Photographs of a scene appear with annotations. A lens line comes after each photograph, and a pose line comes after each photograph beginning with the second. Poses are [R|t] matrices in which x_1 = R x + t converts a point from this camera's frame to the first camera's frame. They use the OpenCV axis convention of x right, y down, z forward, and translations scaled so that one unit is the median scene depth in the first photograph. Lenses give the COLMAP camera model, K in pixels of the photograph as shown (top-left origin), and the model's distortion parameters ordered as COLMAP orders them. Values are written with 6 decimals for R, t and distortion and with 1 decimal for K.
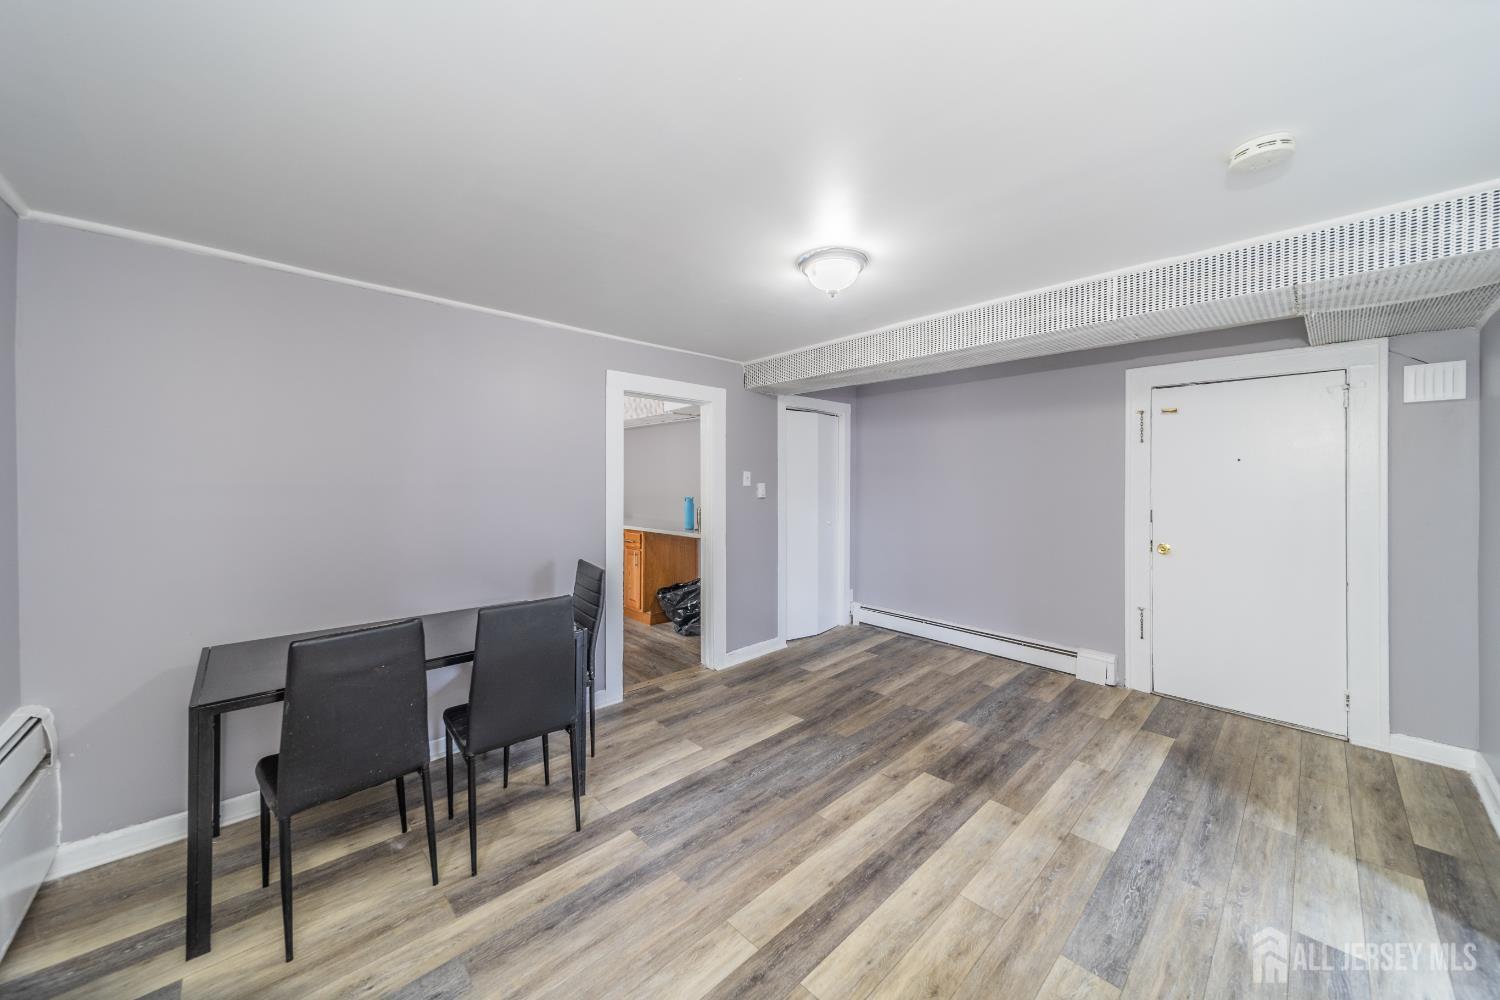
lens RADIAL K [[529.1, 0, 702.3], [0, 529.1, 488.9], [0, 0, 1]] dist [0.001930, 0.000042]
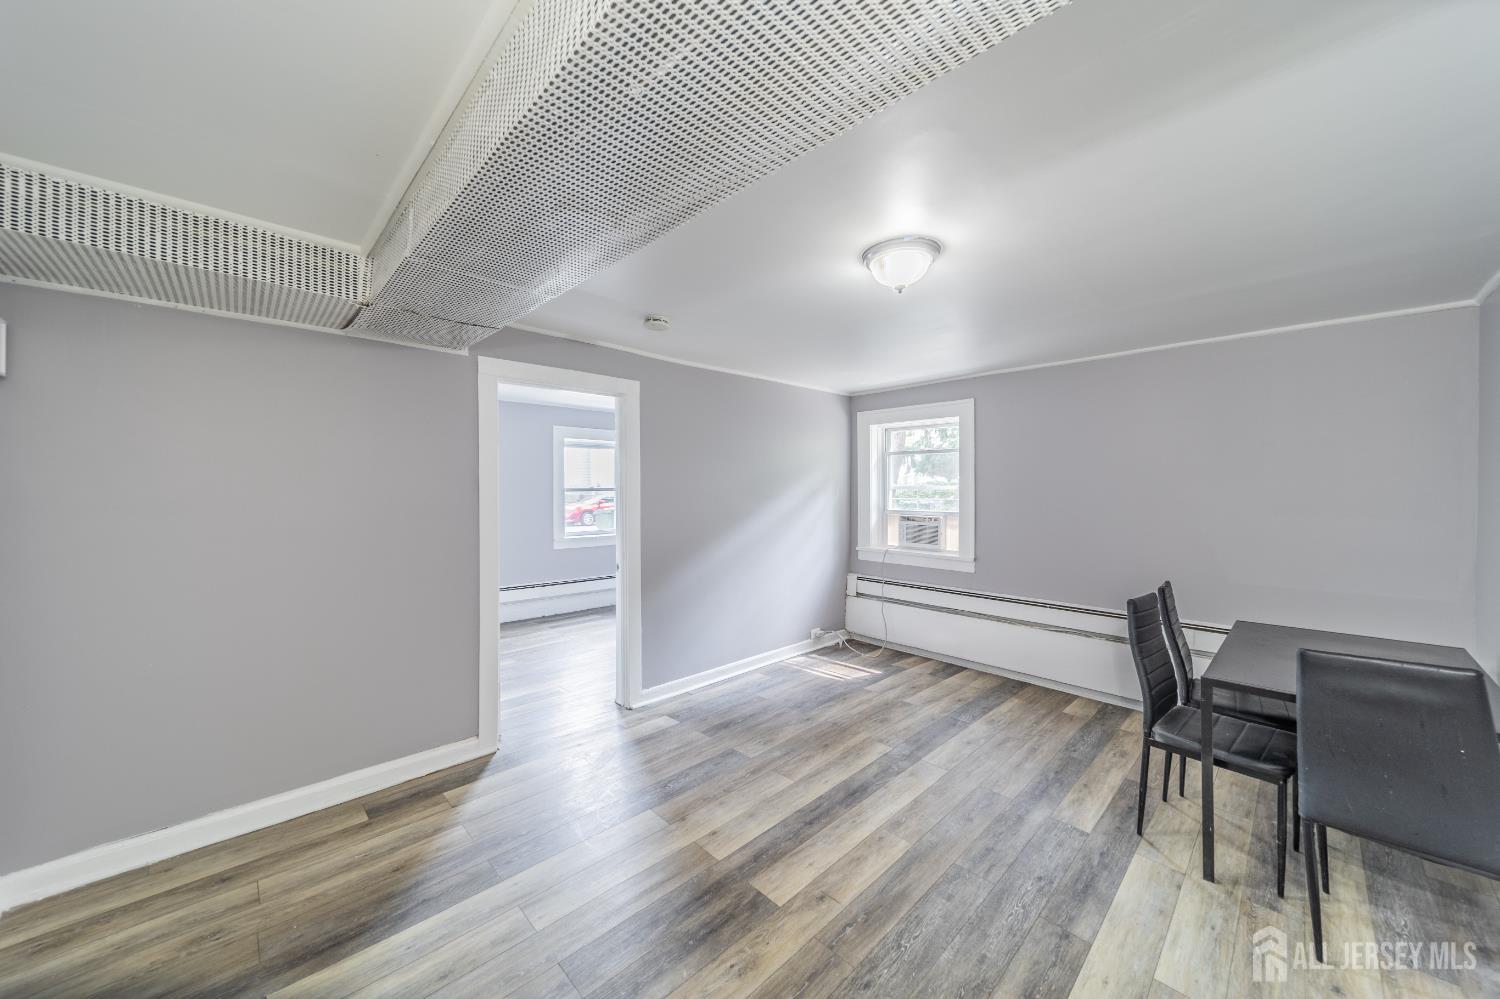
lens RADIAL K [[529.1, 0, 702.3], [0, 529.1, 488.4], [0, 0, 1]] dist [0.001930, 0.000042]
pose [[-0.999854, -0.002343, -0.016921, 0.601641], [-0.002584, 0.999896, 0.014220, -0.036906], [0.016886, 0.014261, -0.999756, 1.906199]]
